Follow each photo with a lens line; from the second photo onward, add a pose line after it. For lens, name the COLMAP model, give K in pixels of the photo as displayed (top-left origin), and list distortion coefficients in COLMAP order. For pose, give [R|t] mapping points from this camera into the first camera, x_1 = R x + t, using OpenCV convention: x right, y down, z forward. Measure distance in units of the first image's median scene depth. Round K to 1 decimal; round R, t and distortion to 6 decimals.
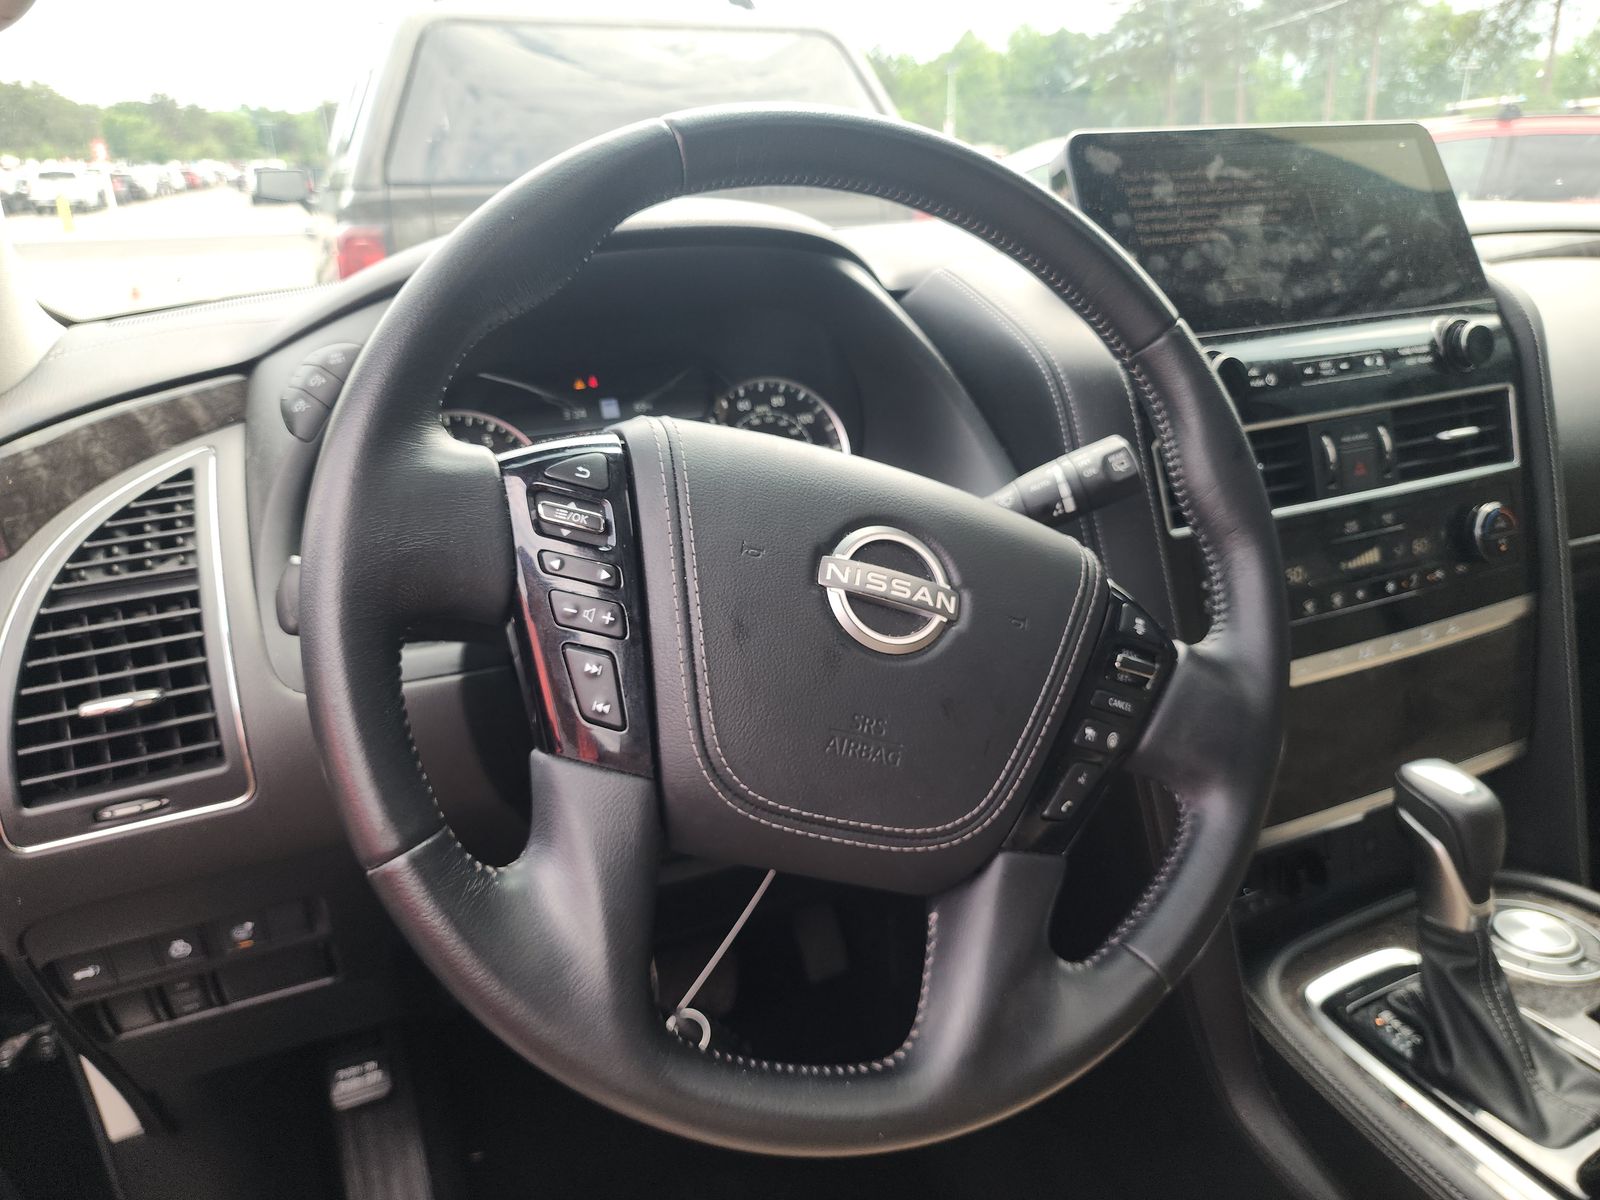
lens RADIAL K [[1113.2, 0, 799.8], [0, 1113.2, 604.2], [0, 0, 1]] dist [0.021272, -0.027408]
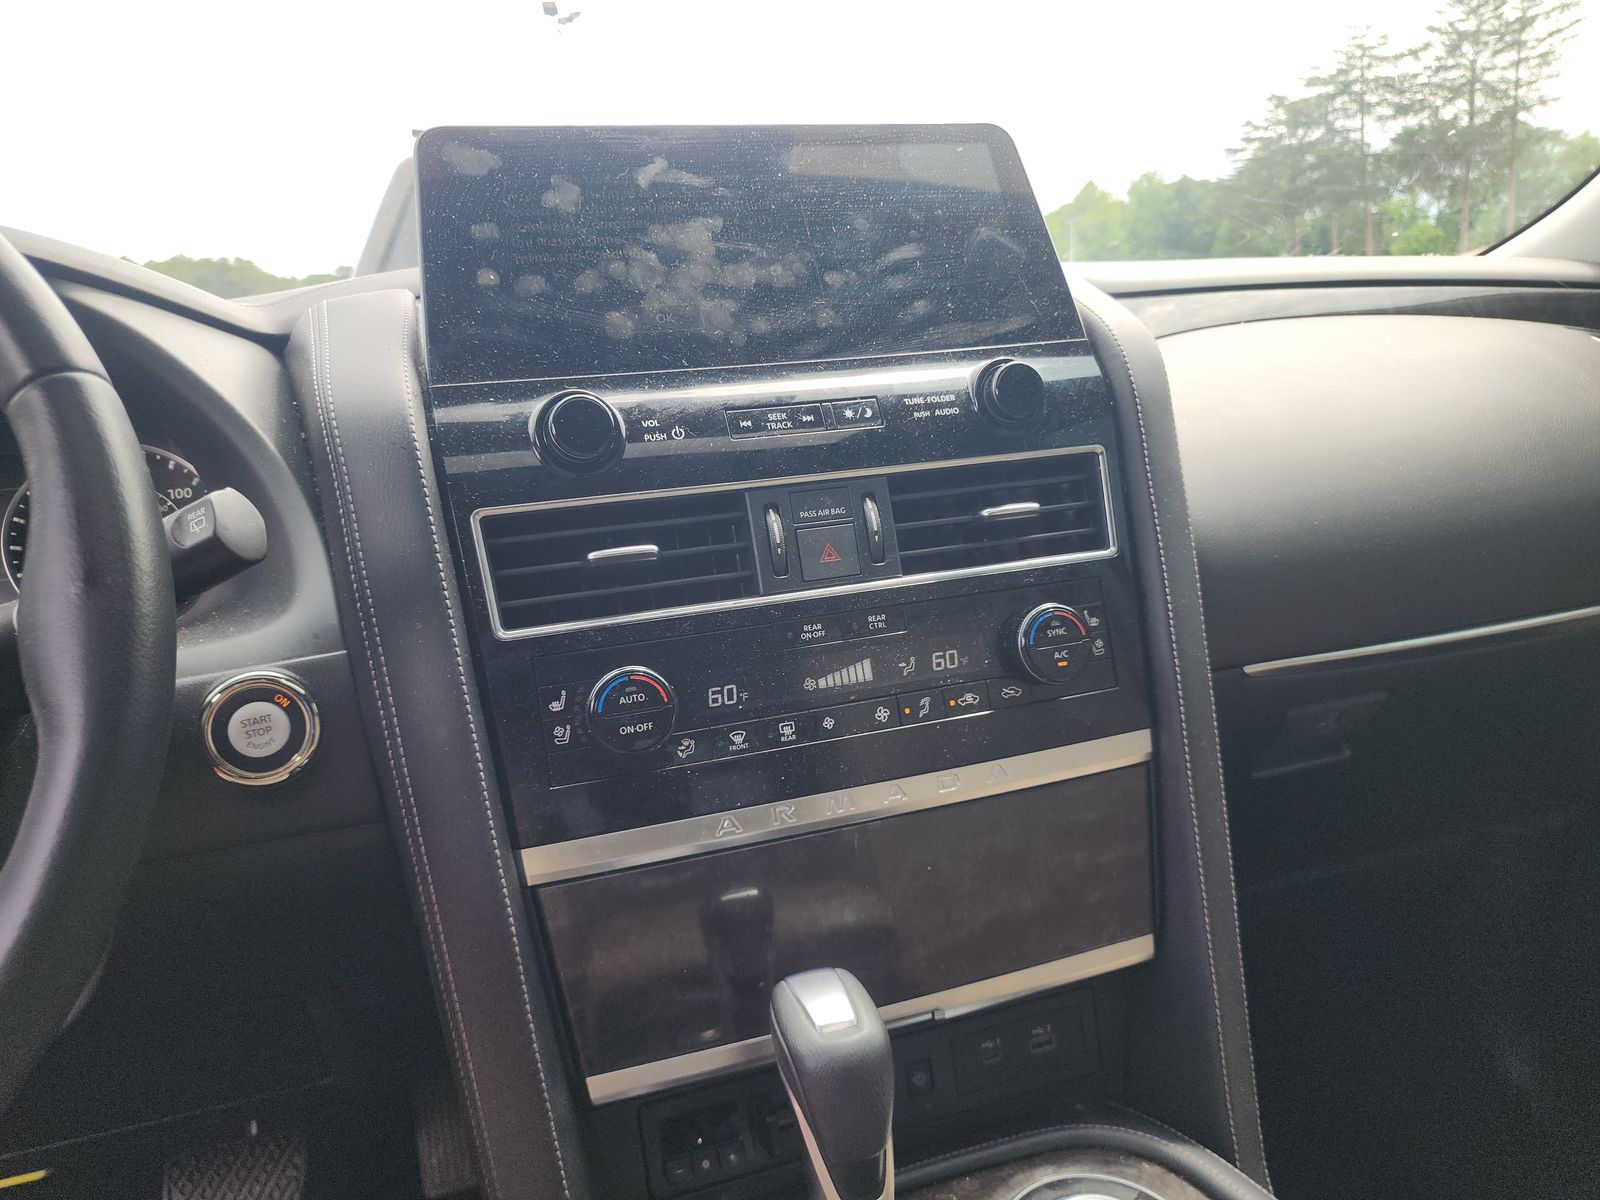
lens RADIAL K [[1113.2, 0, 804.1], [0, 1113.2, 633.7], [0, 0, 1]] dist [0.021272, -0.027408]
pose [[0.993859, 0.007241, -0.110414, 0.548791], [-0.017934, 0.995205, -0.096158, 0.002576], [0.109188, 0.097548, 0.989223, 0.265735]]
